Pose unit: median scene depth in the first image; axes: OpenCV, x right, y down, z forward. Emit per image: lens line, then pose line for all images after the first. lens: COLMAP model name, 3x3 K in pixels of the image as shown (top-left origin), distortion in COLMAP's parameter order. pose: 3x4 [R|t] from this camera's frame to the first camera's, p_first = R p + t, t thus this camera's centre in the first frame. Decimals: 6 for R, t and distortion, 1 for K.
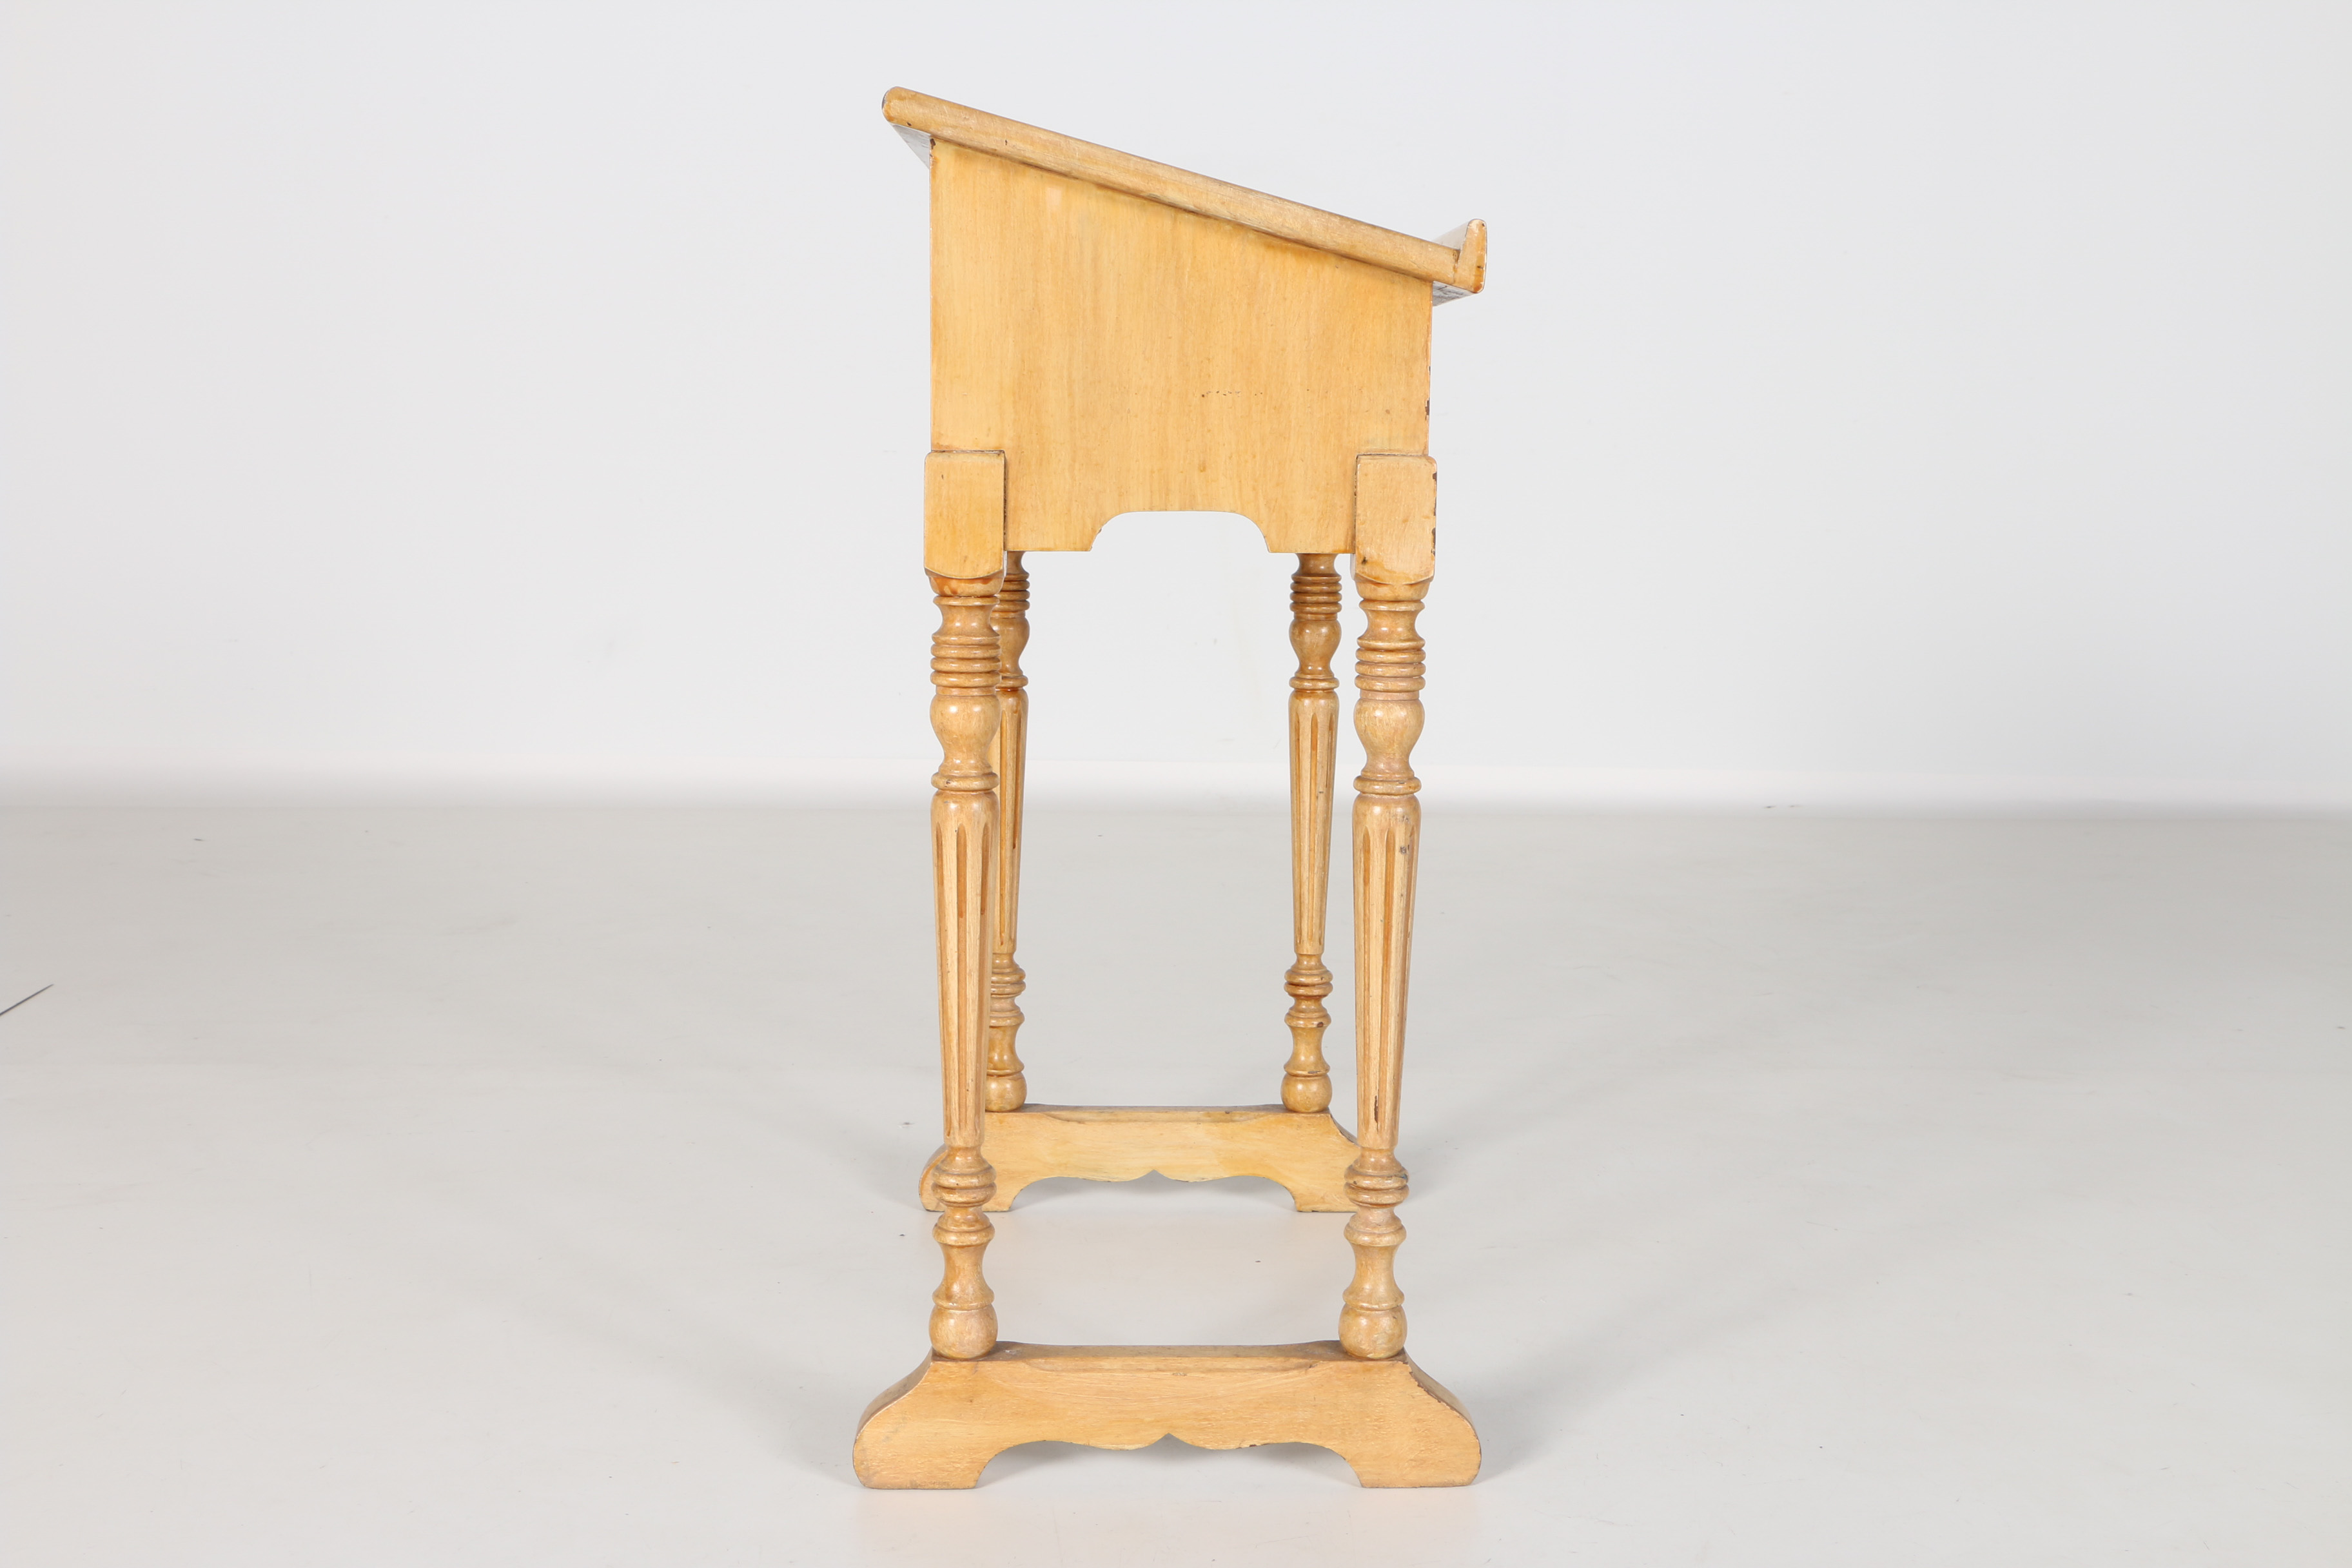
lens RADIAL K [[2885.9, 0, 1177.8], [0, 2885.9, 866.3], [0, 0, 1]] dist [-0.090950, -0.000588]
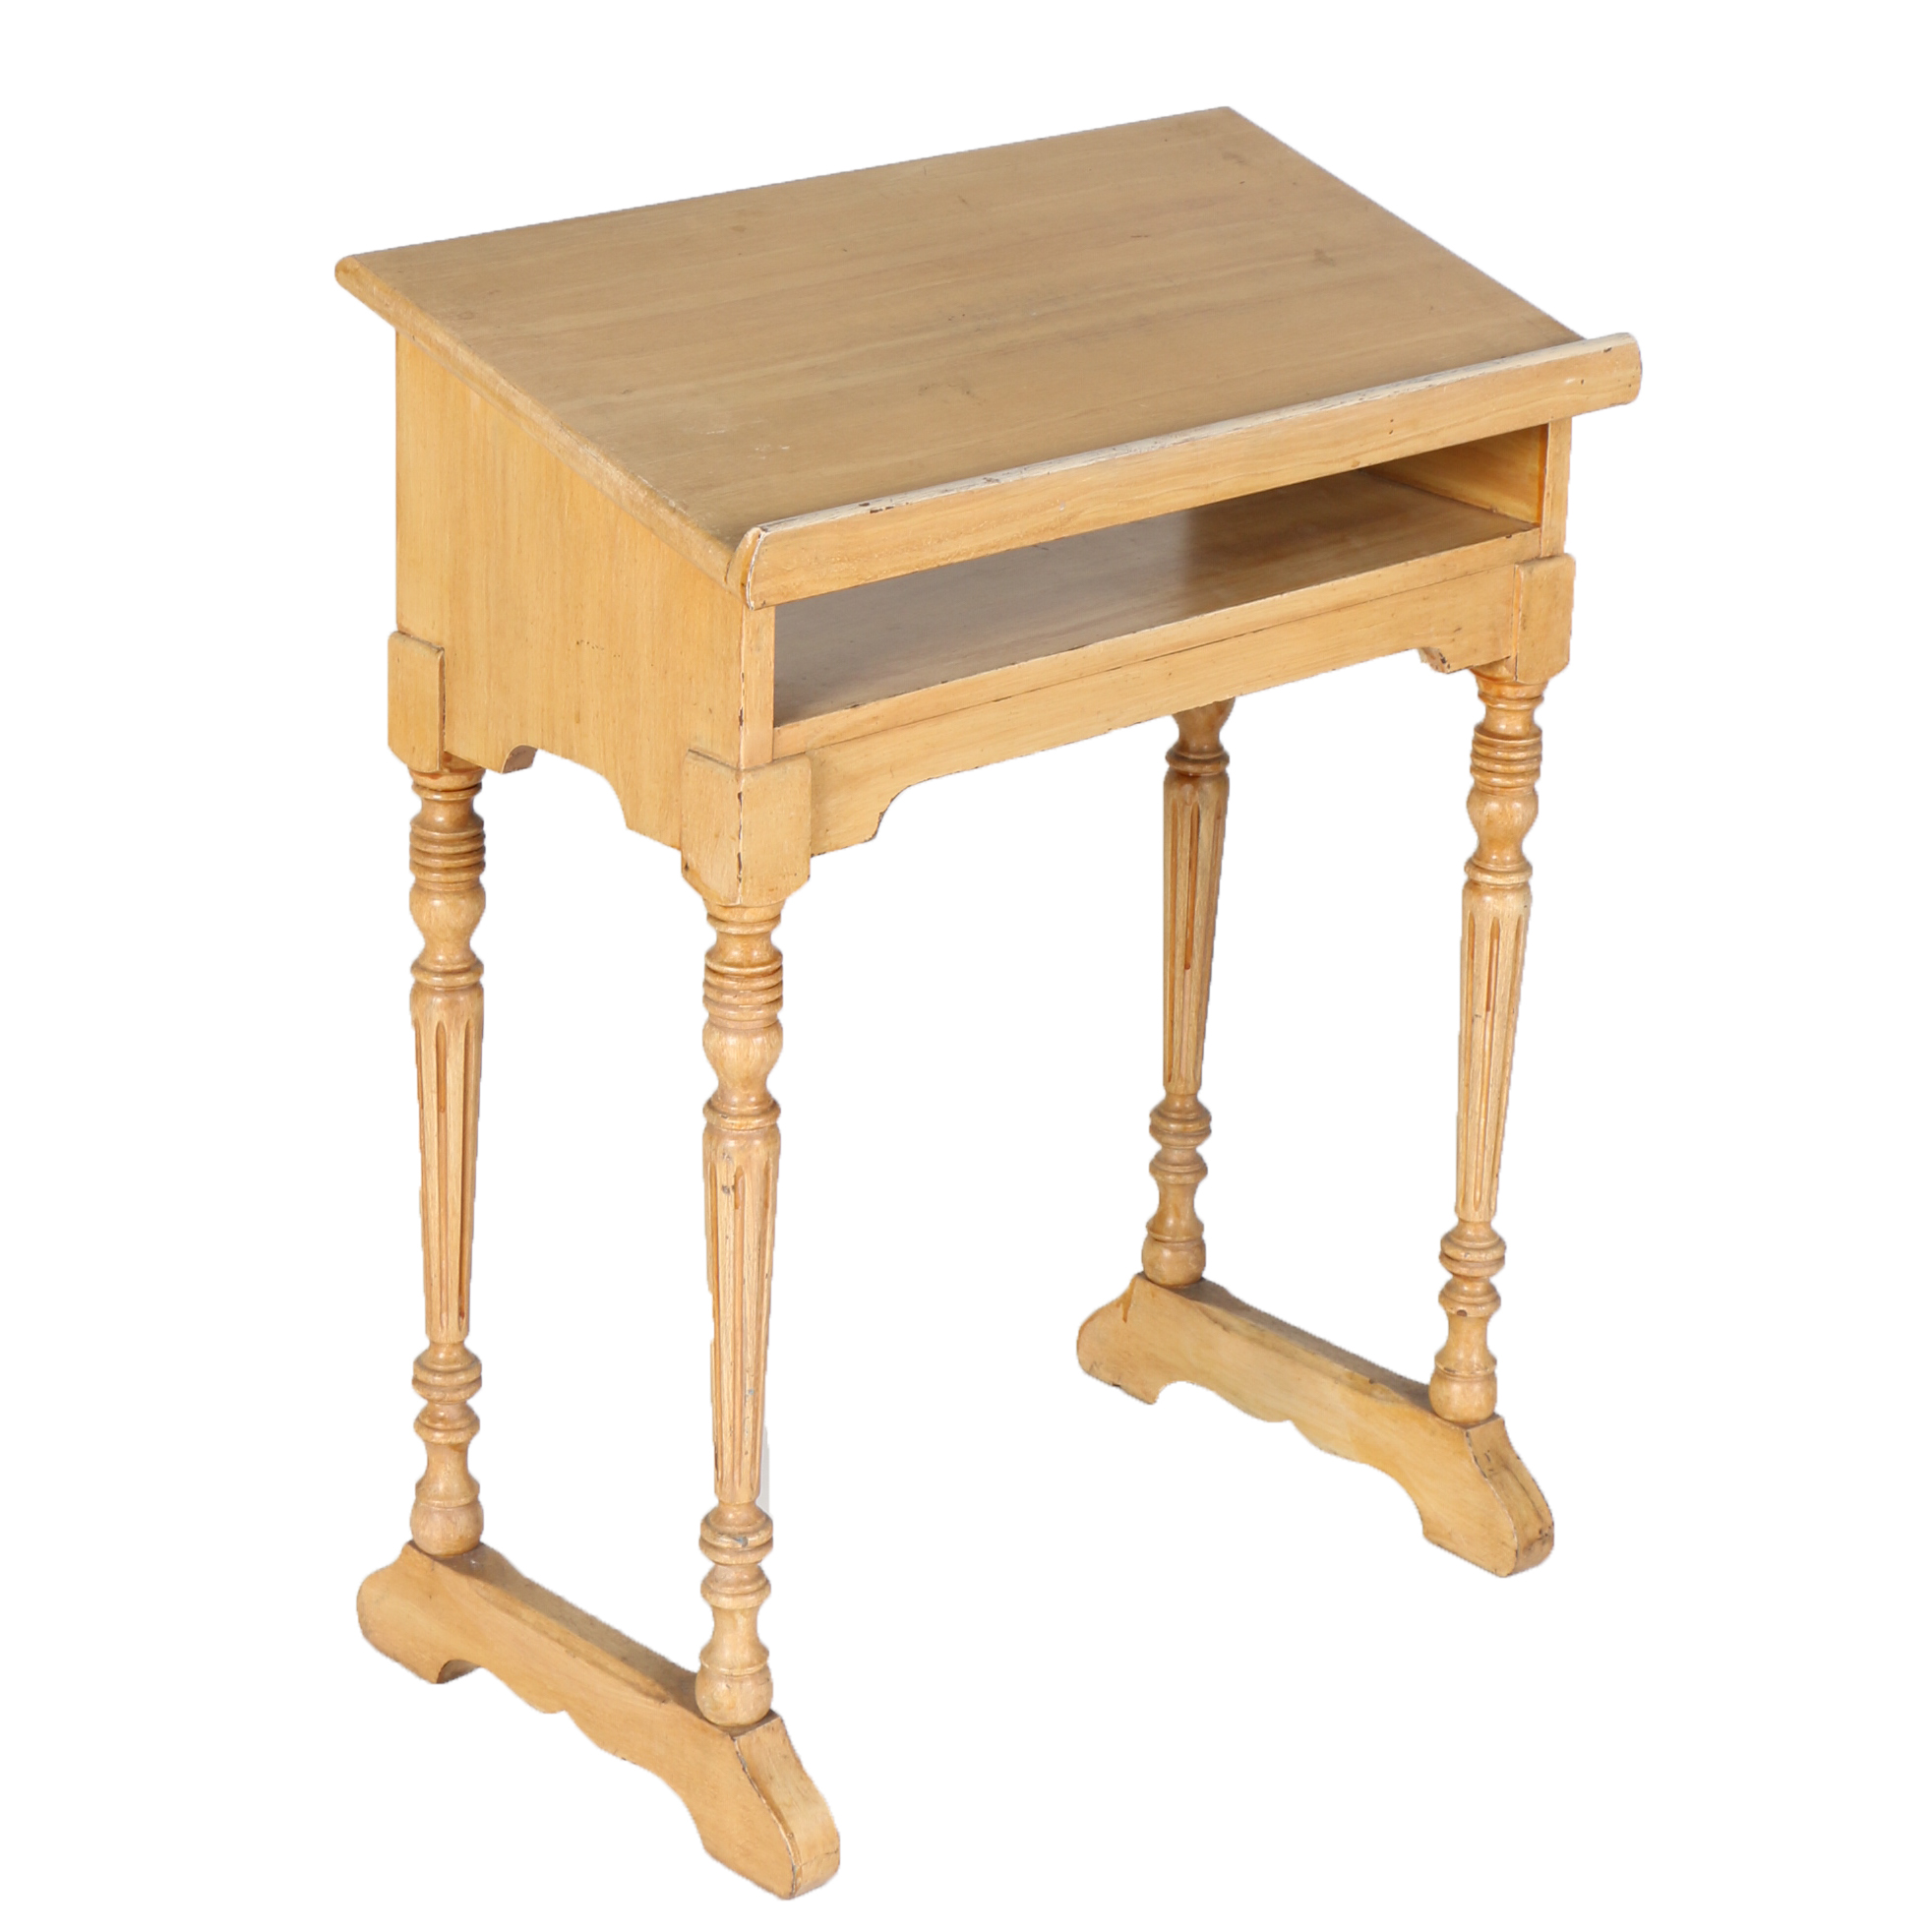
lens RADIAL K [[5585.5, 0, 966.0], [0, 5585.5, 966.0], [0, 0, 1]] dist [-0.053197, -0.265157]
pose [[0.641753, 0.285104, -0.711947, 1.344082], [-0.147267, 0.956867, 0.250437, -0.517899], [0.752639, -0.055873, 0.656058, -0.049748]]
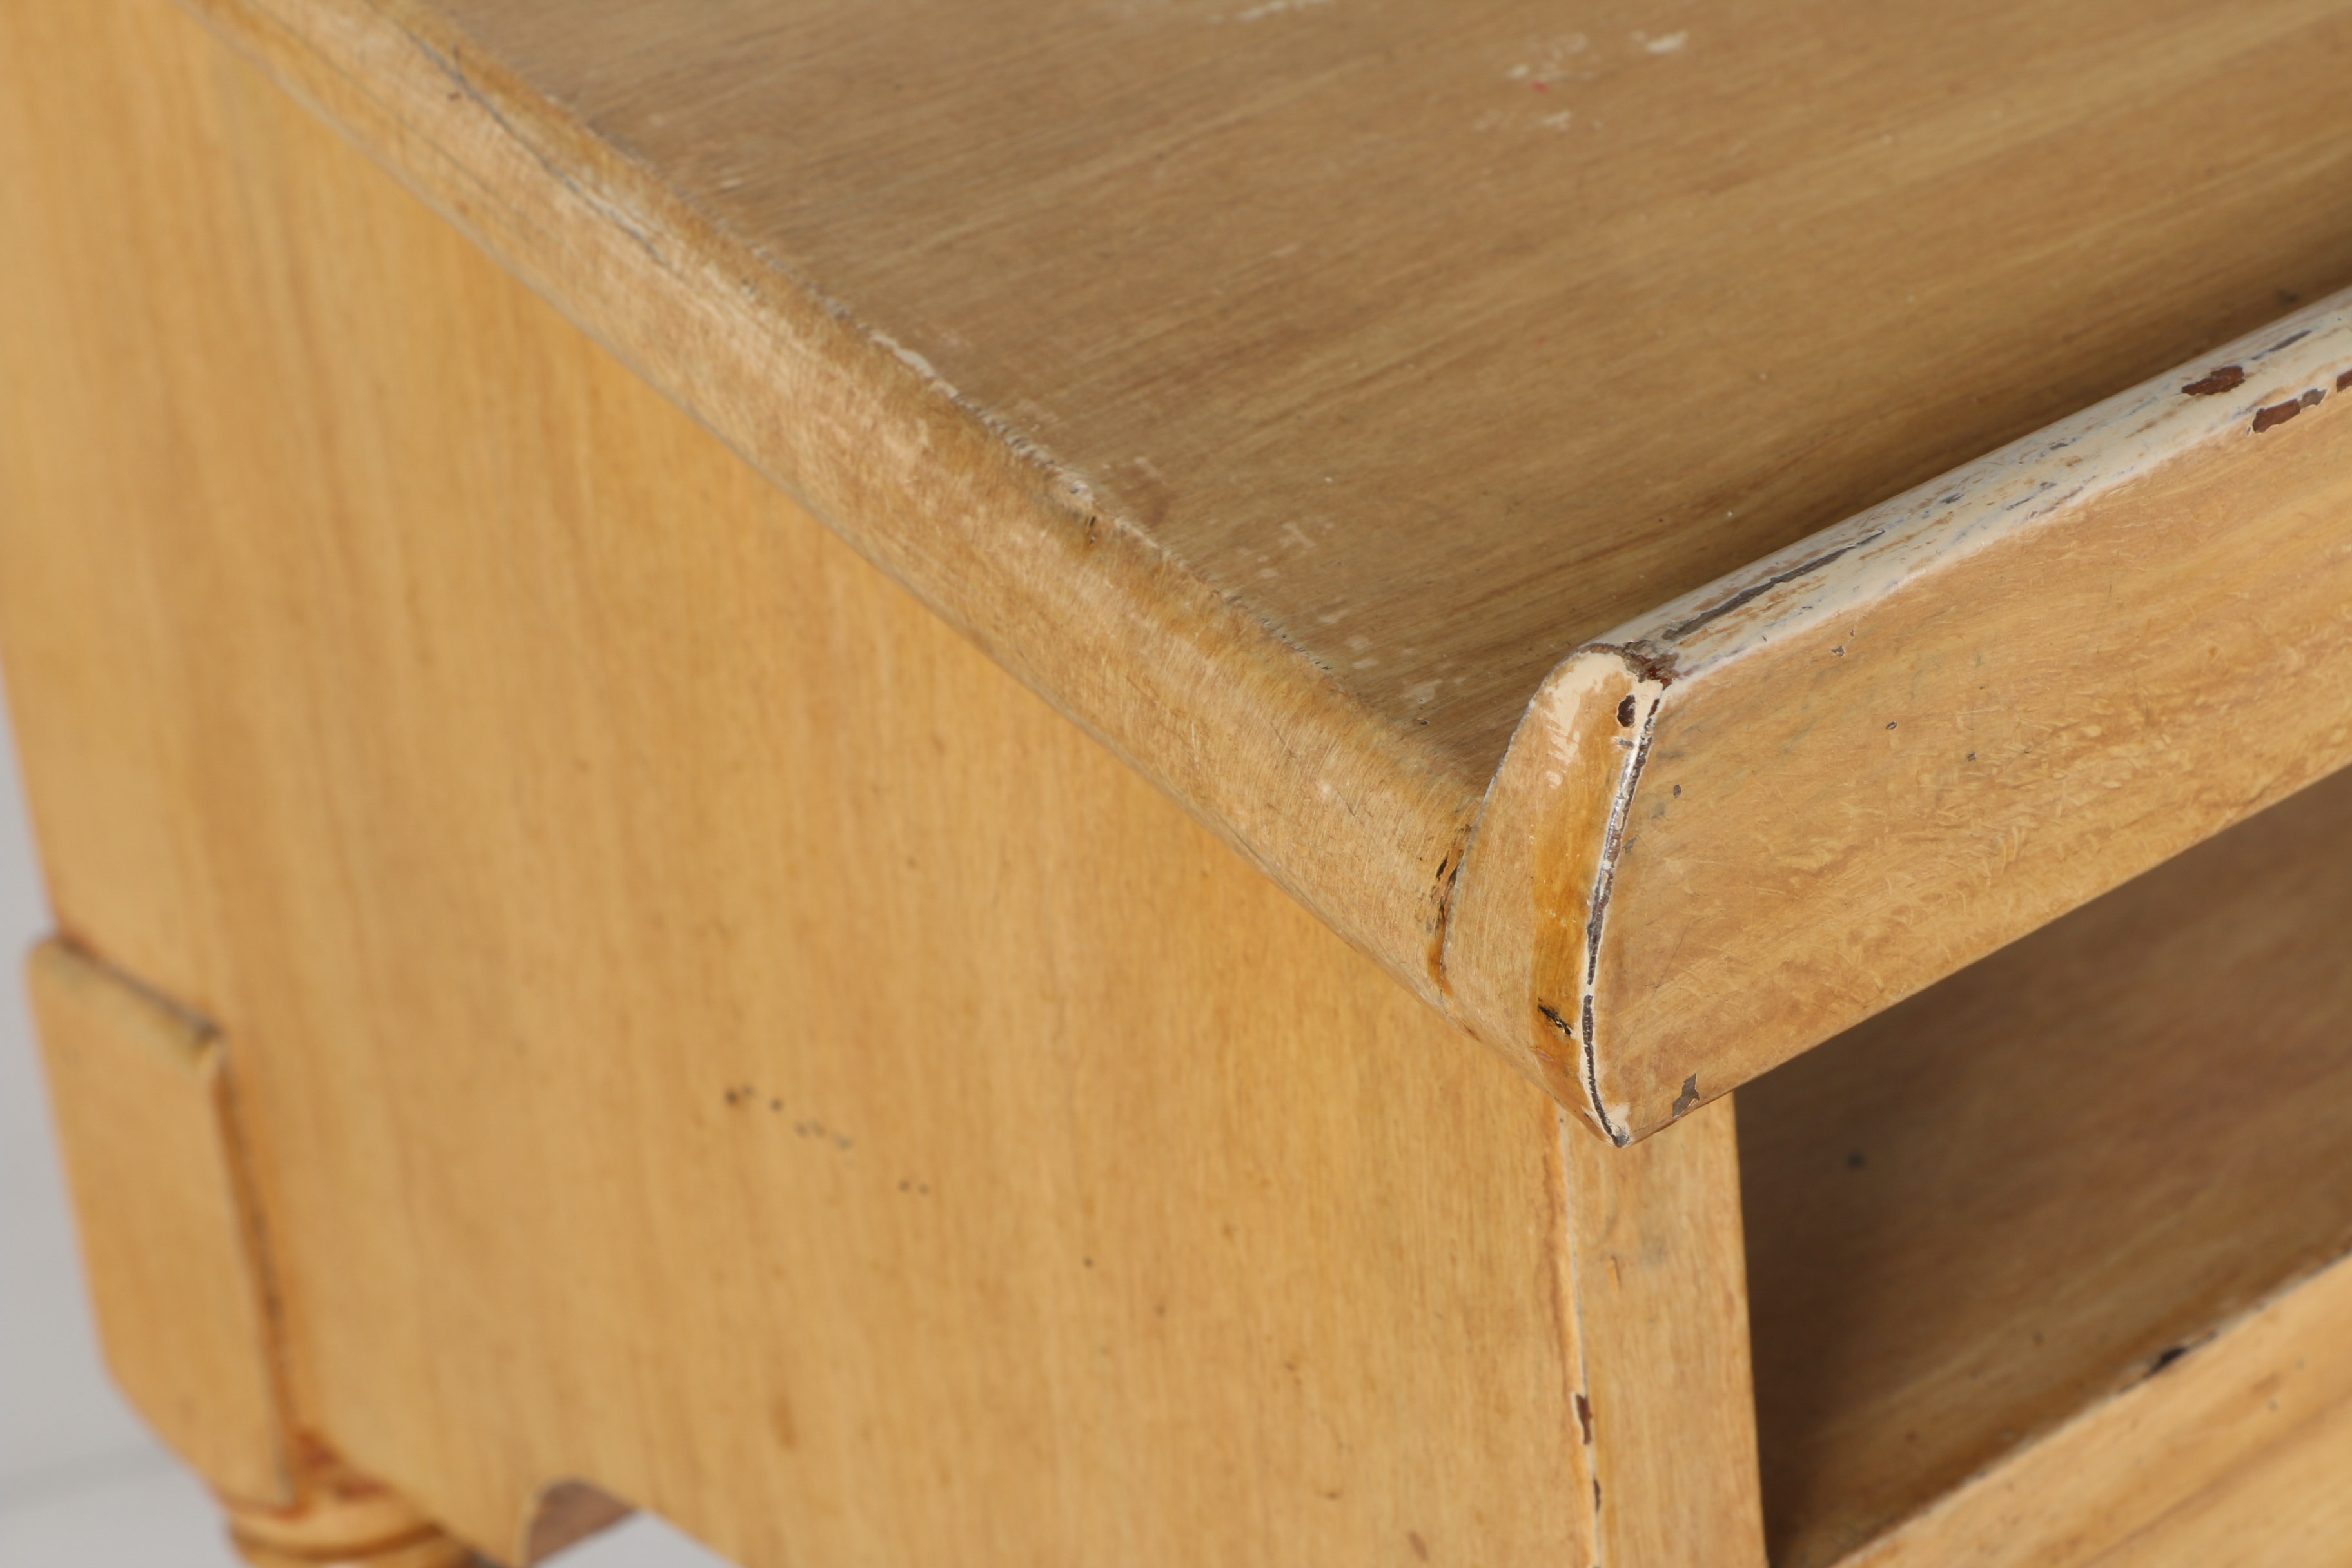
lens RADIAL K [[5670.7, 0, 1176.0], [0, 5670.7, 784.0], [0, 0, 1]] dist [0.084727, 0.745661]
pose [[0.607627, 0.285554, -0.741113, 0.286506], [-0.023749, 0.939245, 0.342424, -0.305570], [0.793867, -0.190465, 0.577492, 0.817230]]
